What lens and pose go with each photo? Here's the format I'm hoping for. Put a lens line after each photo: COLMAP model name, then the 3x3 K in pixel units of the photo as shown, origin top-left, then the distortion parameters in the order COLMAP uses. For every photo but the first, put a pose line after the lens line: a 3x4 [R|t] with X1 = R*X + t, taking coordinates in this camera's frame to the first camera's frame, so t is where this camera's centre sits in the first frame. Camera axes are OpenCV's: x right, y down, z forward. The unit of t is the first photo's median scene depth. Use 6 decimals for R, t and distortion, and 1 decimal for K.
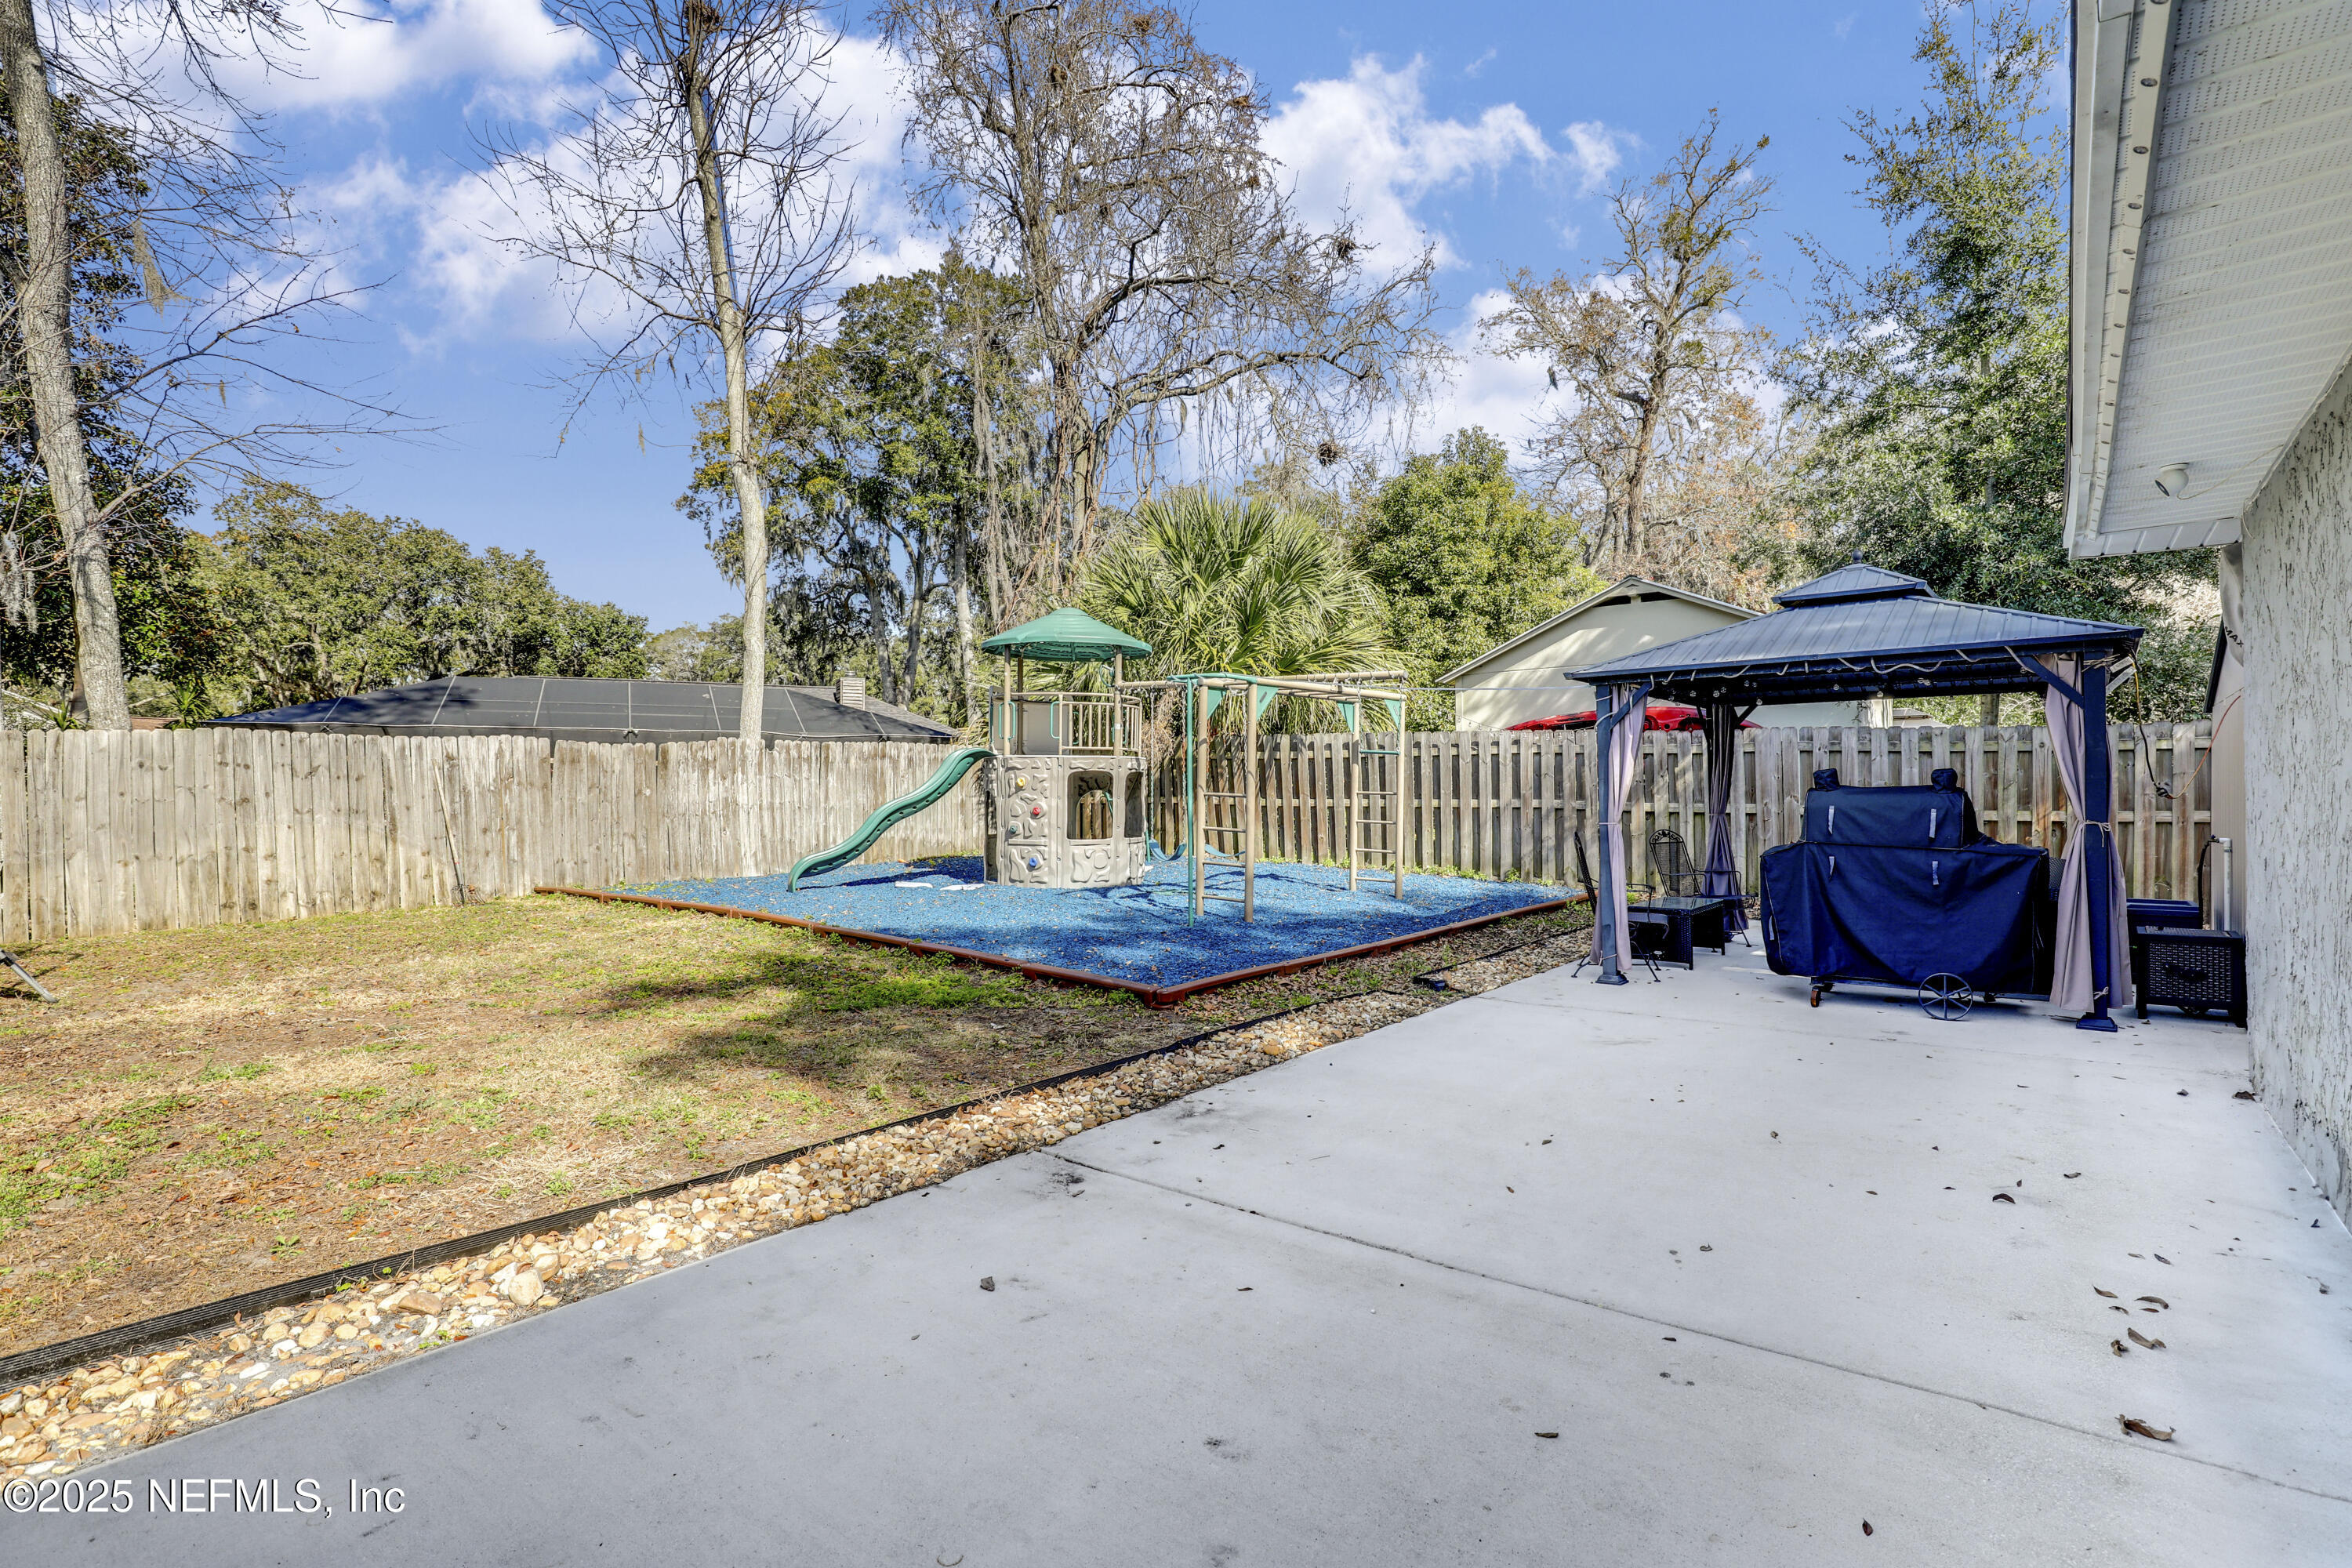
lens RADIAL K [[1090.2, 0, 1221.8], [0, 1090.2, 796.4], [0, 0, 1]] dist [-0.035011, 0.005334]
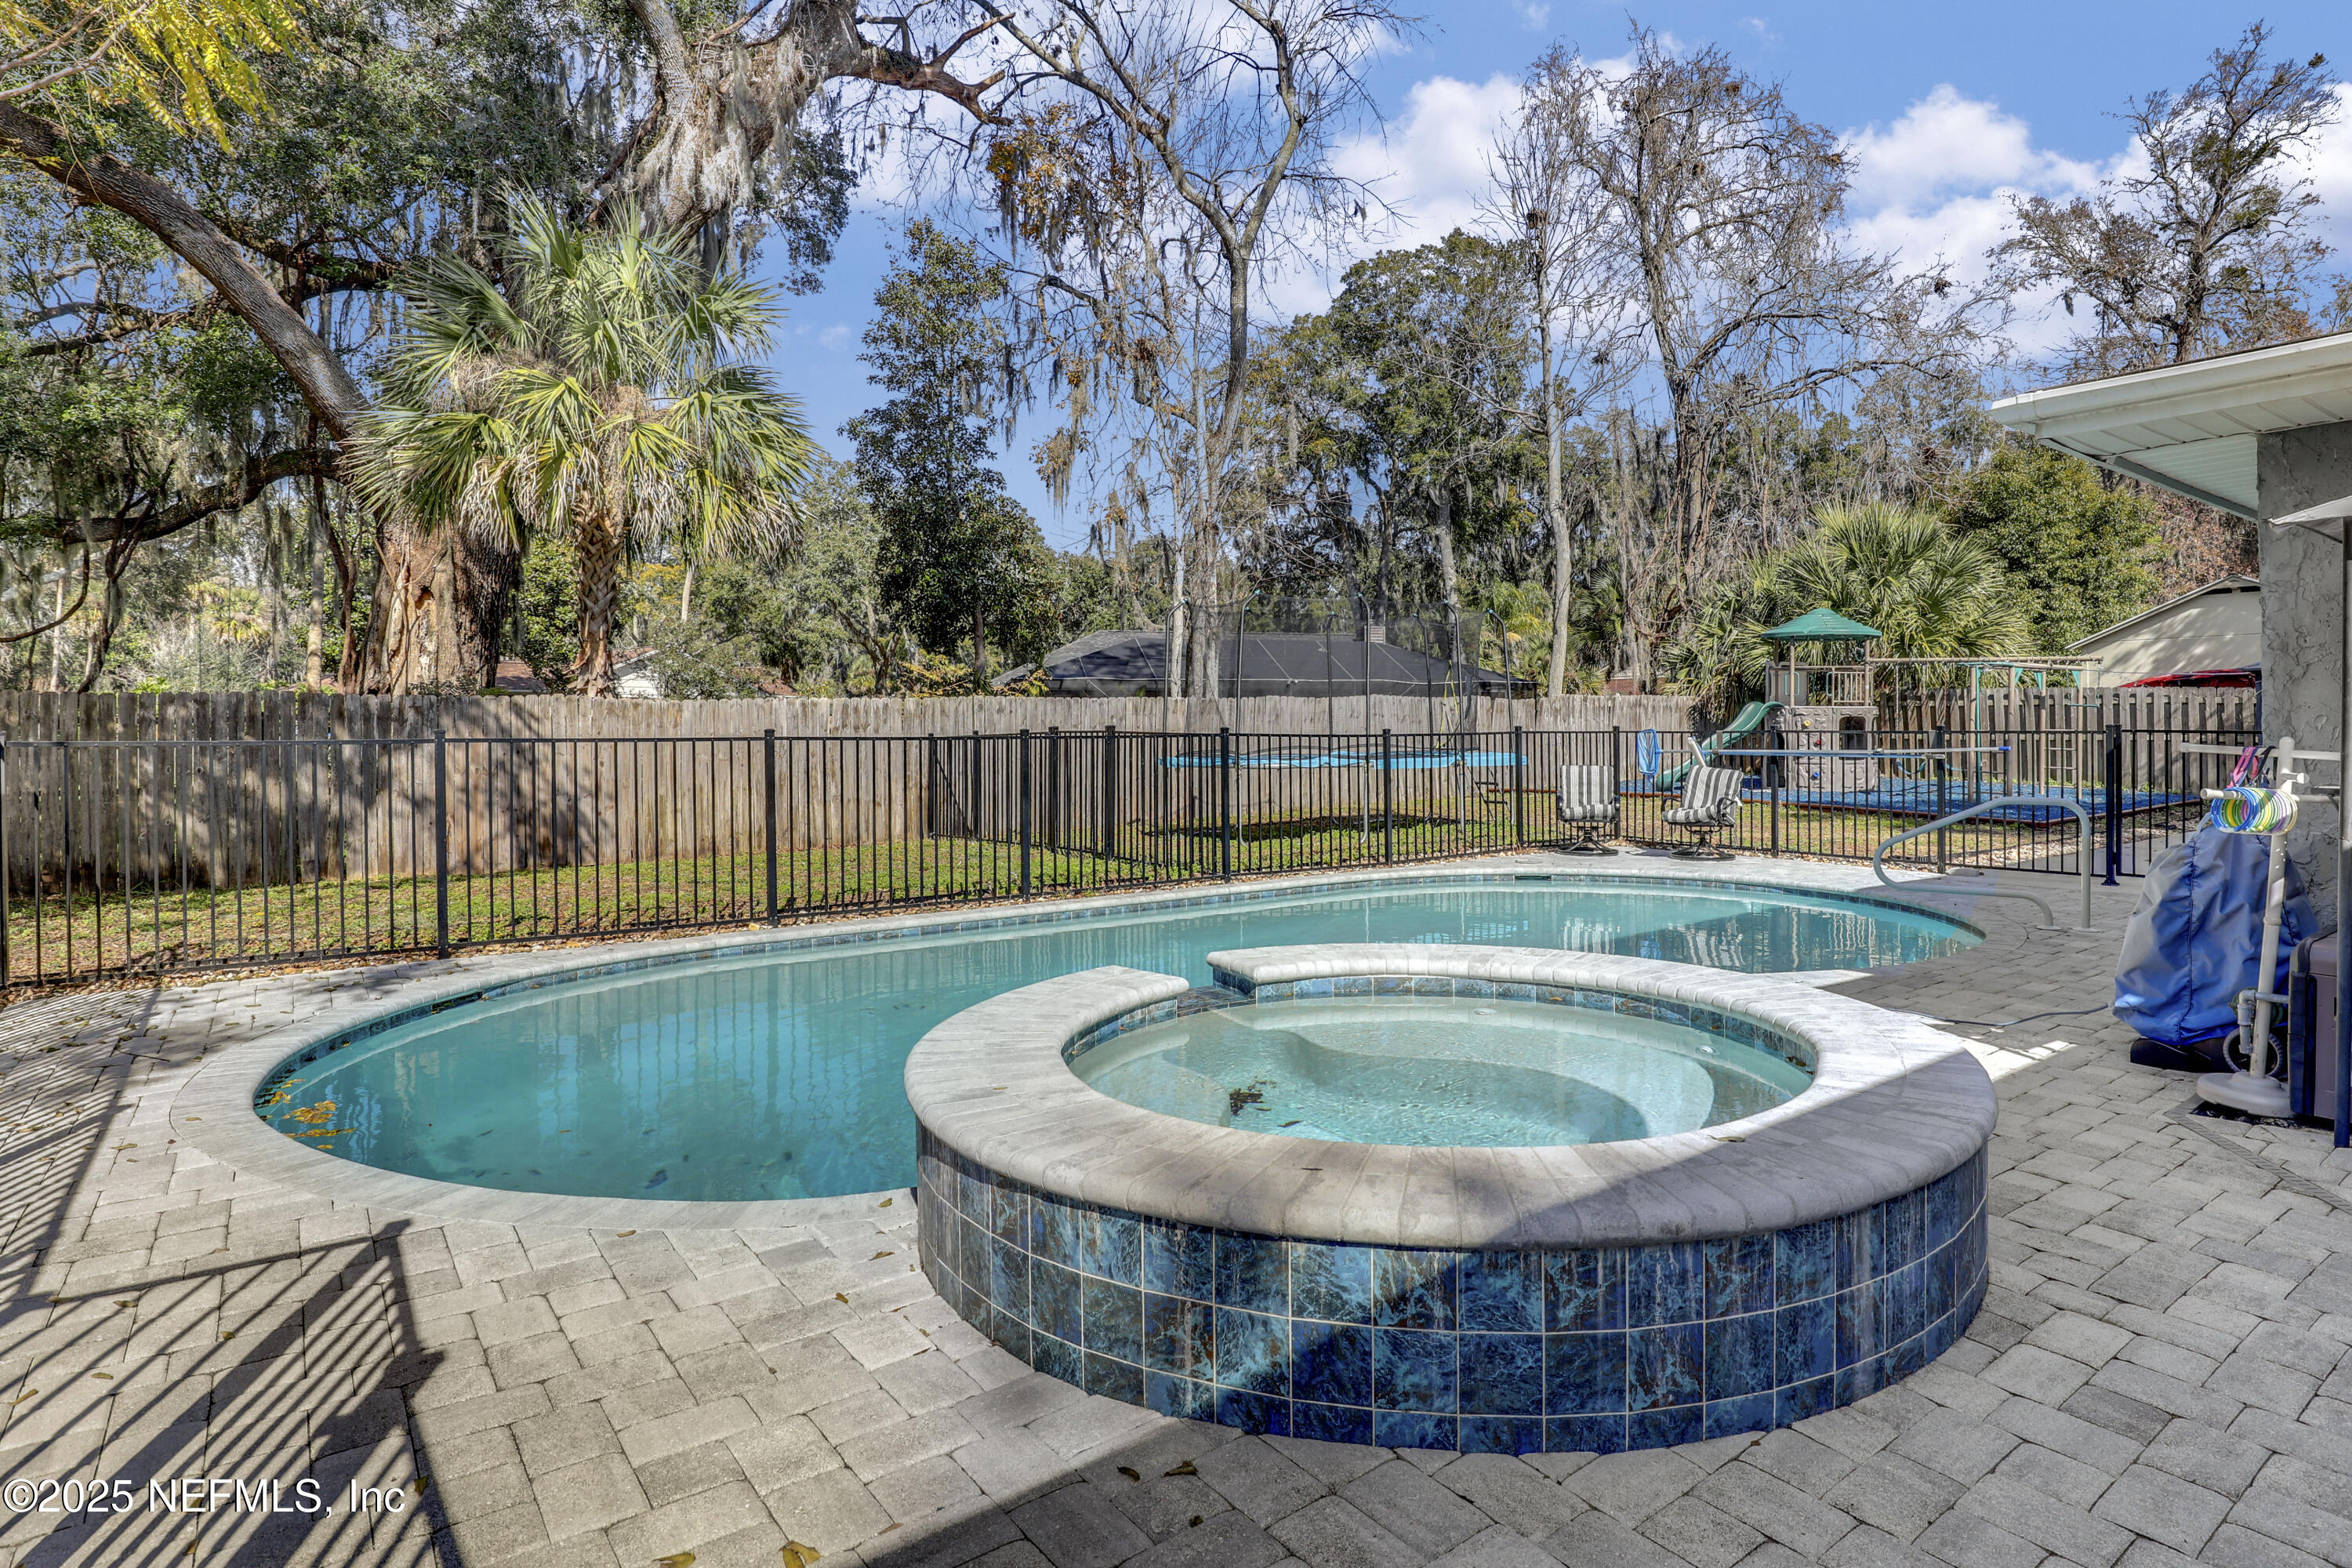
lens RADIAL K [[1266.9, 0, 1177.7], [0, 1266.9, 745.7], [0, 0, 1]] dist [-0.045738, 0.002480]
pose [[0.962910, 0.001570, -0.269817, -0.349144], [0.002472, 0.999890, 0.014639, -0.006182], [0.269810, -0.014763, 0.962800, -0.611507]]
